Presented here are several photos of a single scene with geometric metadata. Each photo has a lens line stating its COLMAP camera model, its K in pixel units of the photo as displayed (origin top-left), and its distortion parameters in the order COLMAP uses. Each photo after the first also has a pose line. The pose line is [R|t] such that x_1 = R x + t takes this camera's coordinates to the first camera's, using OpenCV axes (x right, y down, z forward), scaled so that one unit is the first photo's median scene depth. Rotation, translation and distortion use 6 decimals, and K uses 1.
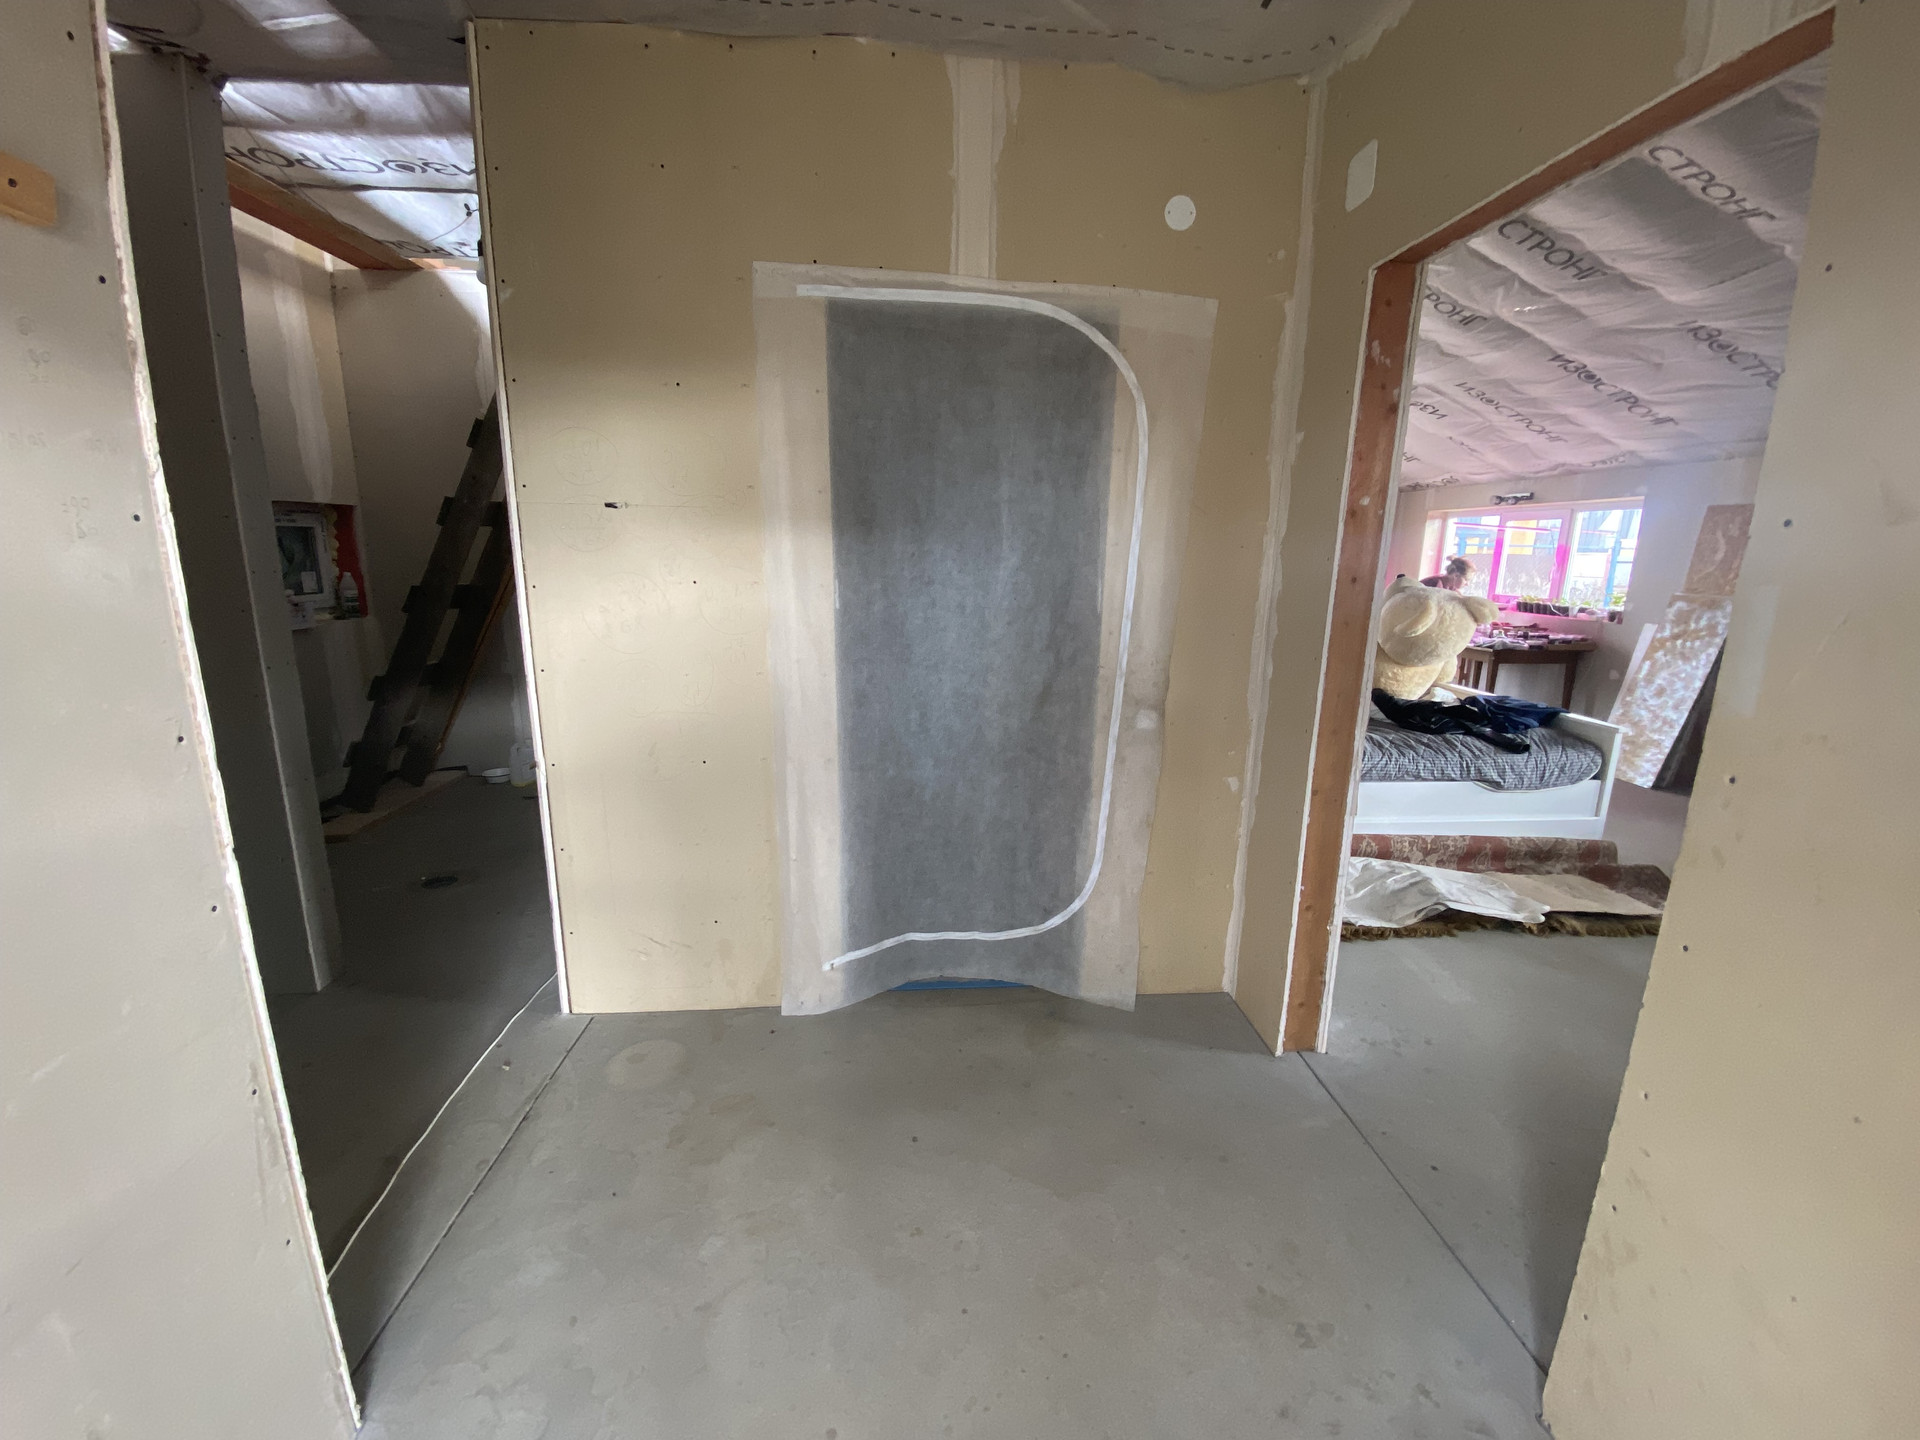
lens RADIAL K [[773.1, 0, 962.8], [0, 773.1, 718.5], [0, 0, 1]] dist [0.020549, -0.022141]
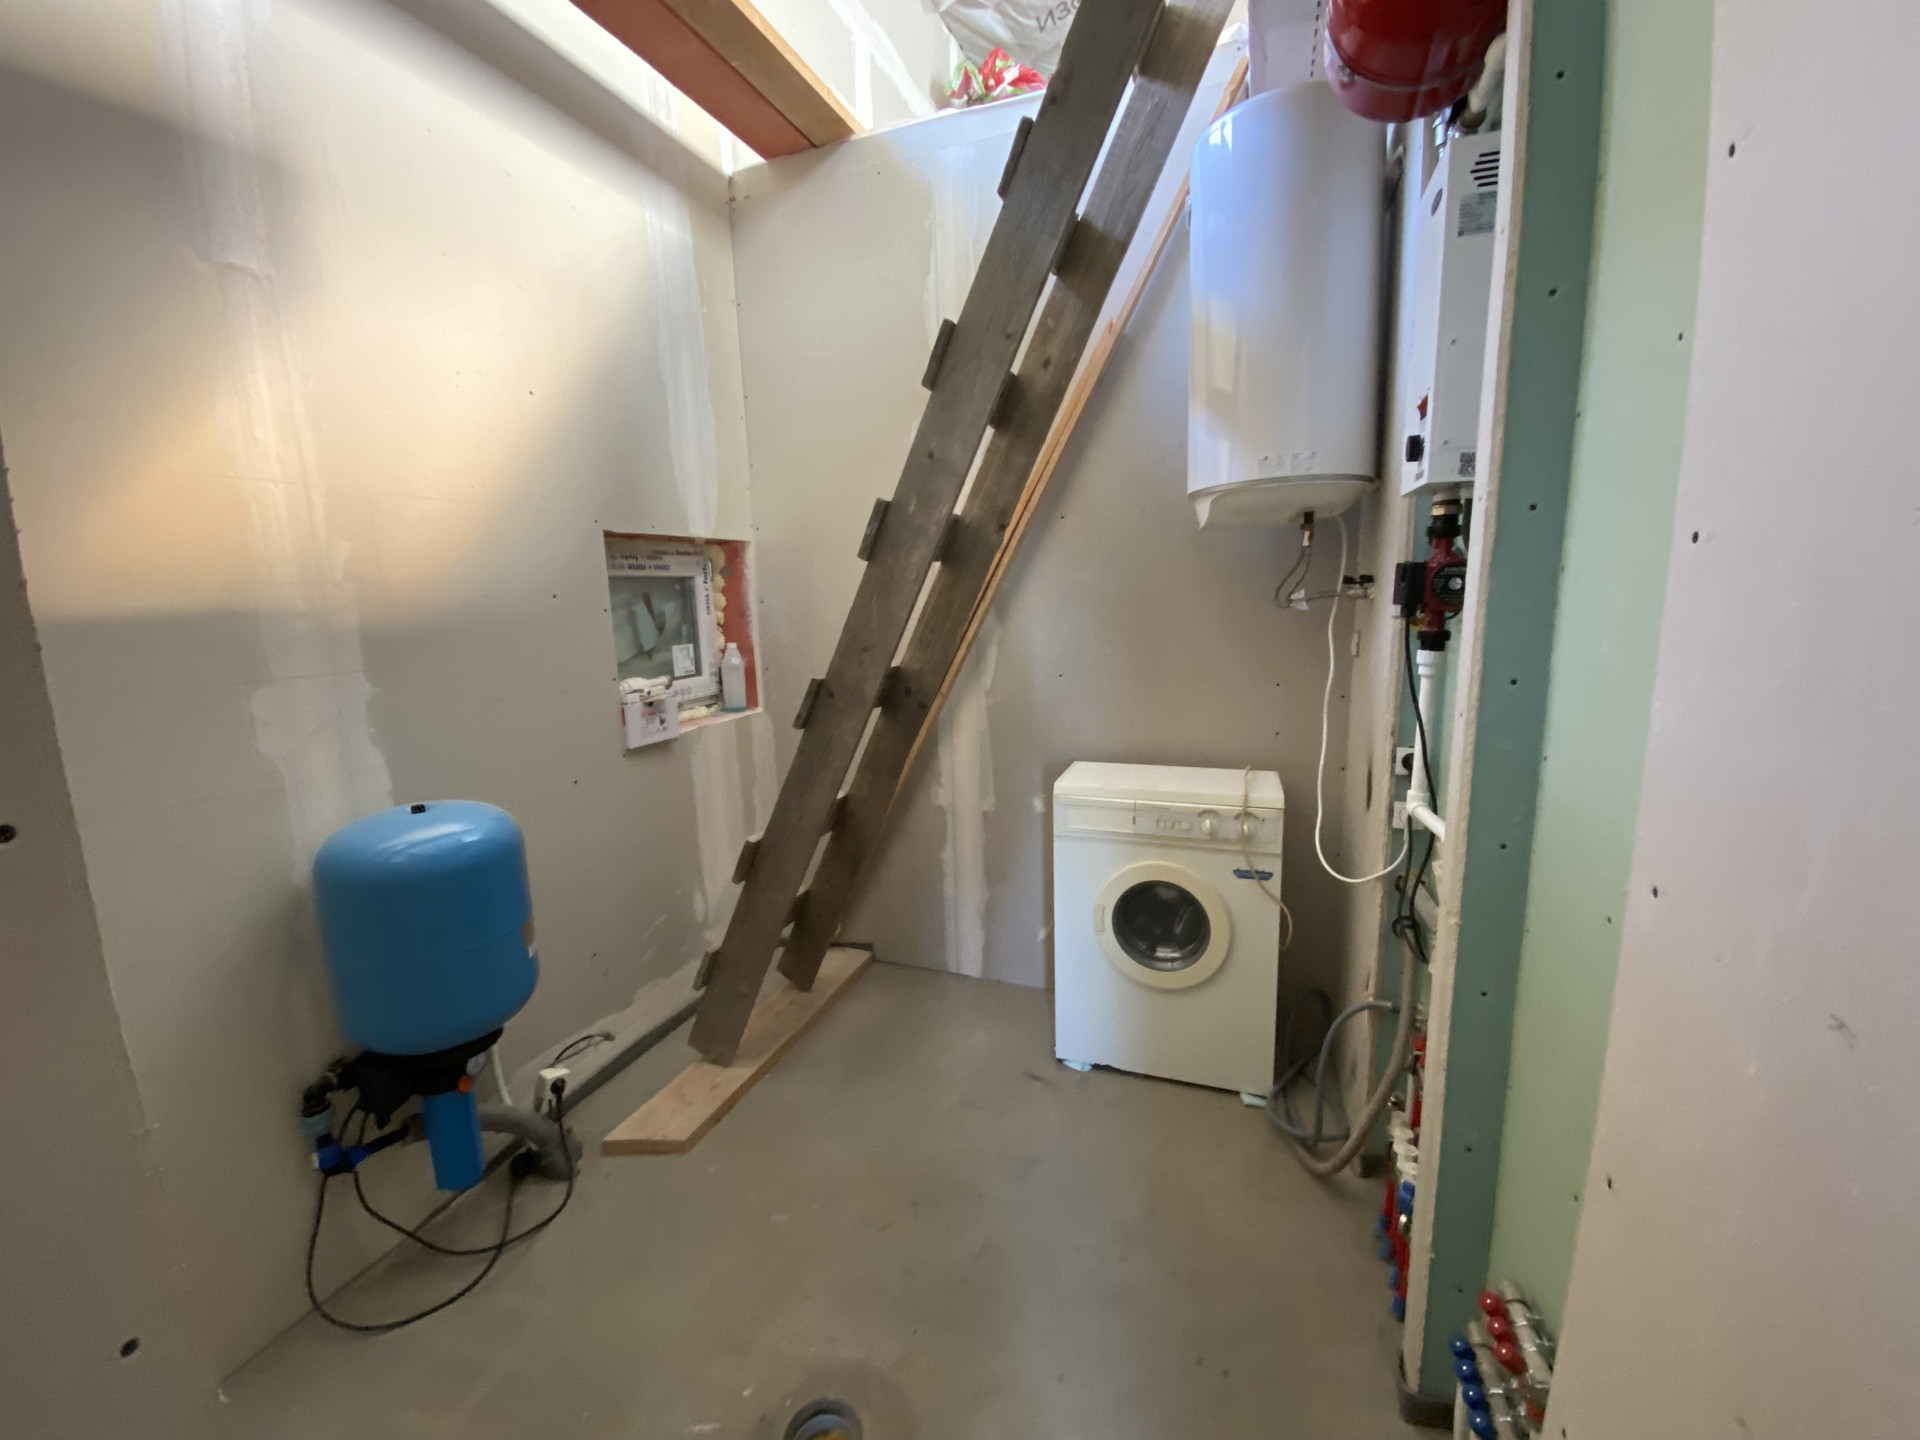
lens RADIAL K [[786.3, 0, 960.0], [0, 786.3, 720.0], [0, 0, 1]] dist [0.042221, -0.000082]
pose [[0.904000, 0.030828, -0.426420, -0.345825], [-0.047955, 0.998414, -0.029482, -0.117094], [0.424835, 0.047100, 0.904044, 0.497810]]
